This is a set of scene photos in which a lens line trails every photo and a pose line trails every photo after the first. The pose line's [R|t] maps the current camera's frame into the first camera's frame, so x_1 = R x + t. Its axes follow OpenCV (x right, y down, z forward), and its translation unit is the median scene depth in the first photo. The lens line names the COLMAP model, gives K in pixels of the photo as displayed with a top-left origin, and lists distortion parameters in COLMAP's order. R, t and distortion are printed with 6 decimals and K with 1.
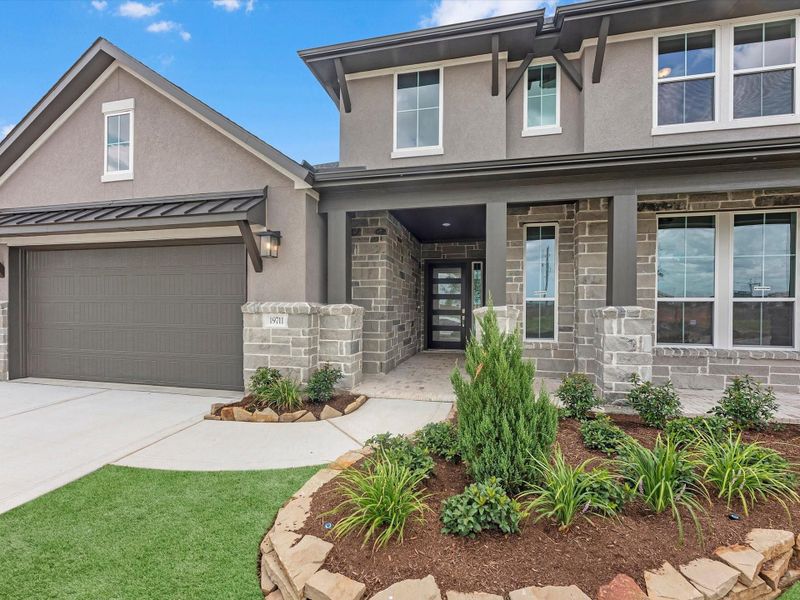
lens RADIAL K [[368.3, 0, 402.2], [0, 368.3, 308.8], [0, 0, 1]] dist [-0.004059, 0.001042]
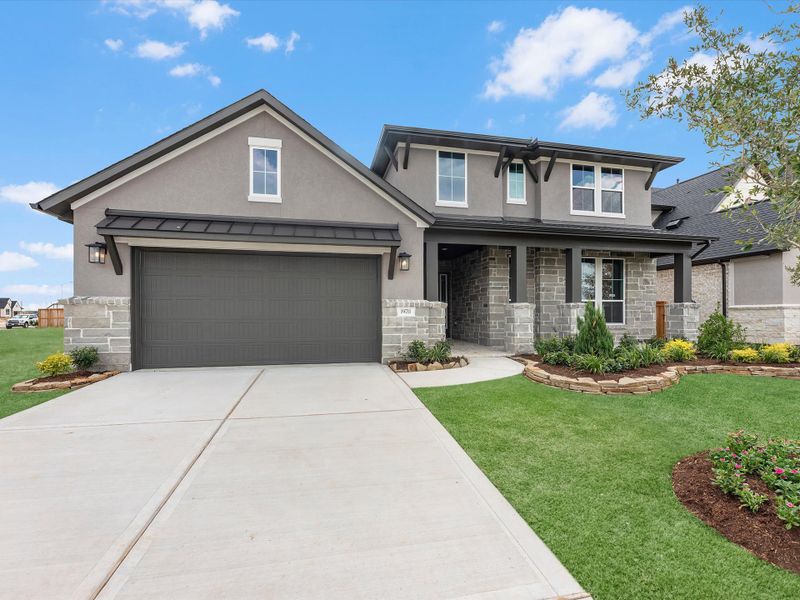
lens RADIAL K [[368.3, 0, 402.2], [0, 368.3, 308.8], [0, 0, 1]] dist [-0.004059, 0.001042]
pose [[0.902459, -0.001507, 0.430773, -0.910081], [0.006498, 0.999928, -0.010115, 0.031900], [-0.430727, 0.011928, 0.902404, -0.334882]]
